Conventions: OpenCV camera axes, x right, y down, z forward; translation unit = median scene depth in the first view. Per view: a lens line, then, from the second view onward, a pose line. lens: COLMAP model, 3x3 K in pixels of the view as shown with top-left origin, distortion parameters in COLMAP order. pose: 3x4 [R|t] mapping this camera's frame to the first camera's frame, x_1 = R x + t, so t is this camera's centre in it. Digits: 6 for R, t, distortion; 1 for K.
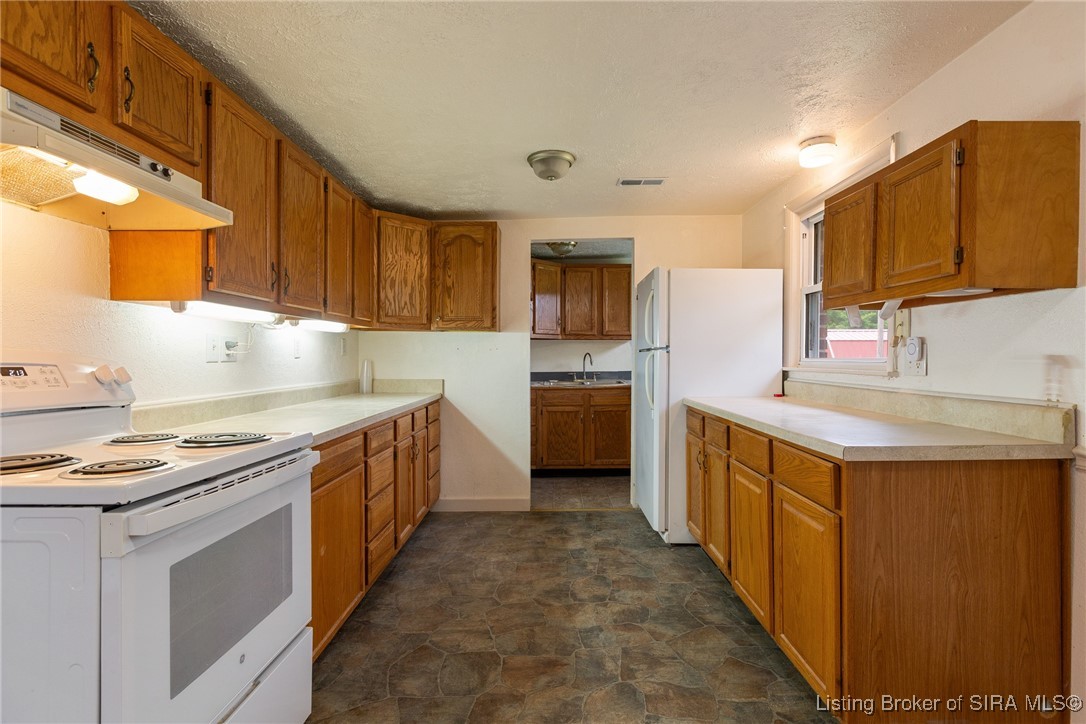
lens RADIAL K [[530.1, 0, 542.4], [0, 530.1, 364.7], [0, 0, 1]] dist [0.000231, 0.000001]
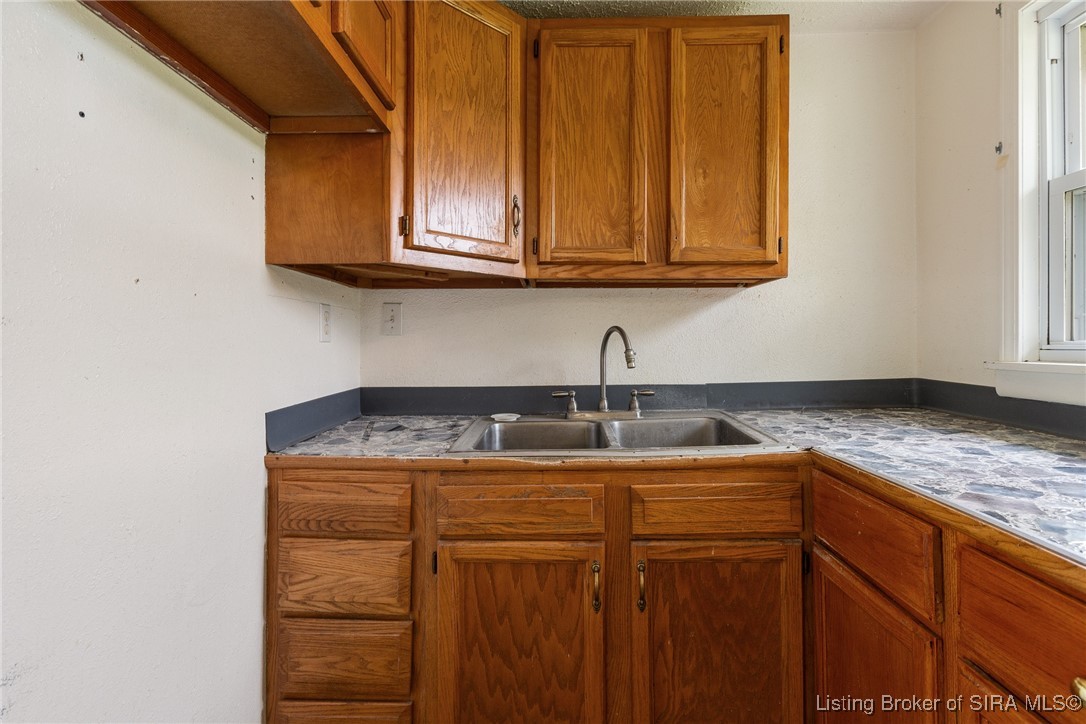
lens RADIAL K [[476.9, 0, 545.5], [0, 476.9, 350.7], [0, 0, 1]] dist [-0.000590, -0.000904]
pose [[0.999718, -0.000036, -0.023766, 0.052972], [0.000183, 0.999981, 0.006184, -0.010001], [0.023765, -0.006187, 0.999698, 0.740486]]
